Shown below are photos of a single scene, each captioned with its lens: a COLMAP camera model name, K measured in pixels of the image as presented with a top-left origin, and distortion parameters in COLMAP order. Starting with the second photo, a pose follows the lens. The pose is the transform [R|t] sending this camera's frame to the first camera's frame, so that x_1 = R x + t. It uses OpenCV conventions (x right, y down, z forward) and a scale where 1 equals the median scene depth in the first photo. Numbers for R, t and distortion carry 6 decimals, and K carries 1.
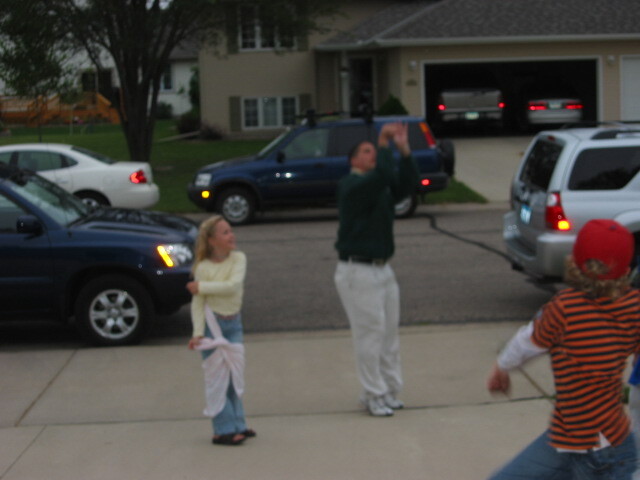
lens RADIAL K [[1333.2, 0, 320.1], [0, 1333.2, 240.8], [0, 0, 1]] dist [0.225962, 0.000000]
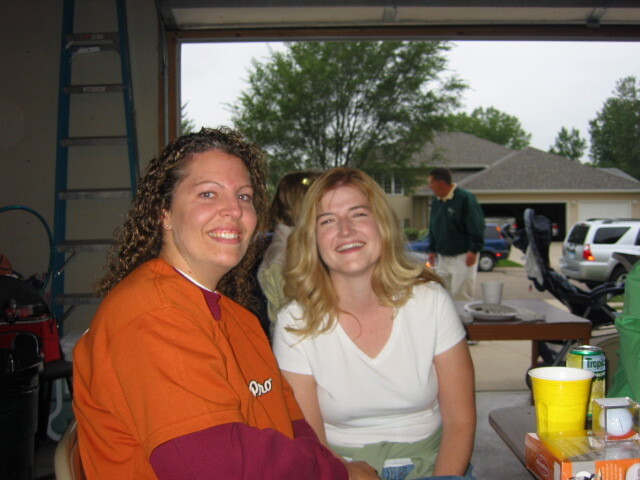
lens RADIAL K [[780.1, 0, 319.6], [0, 780.1, 238.6], [0, 0, 1]] dist [0.020822, 0.000000]
pose [[0.996177, 0.015177, -0.086026, -0.049553], [-0.022817, 0.995812, -0.088536, 0.023168], [0.084322, 0.090161, 0.992351, -0.124206]]
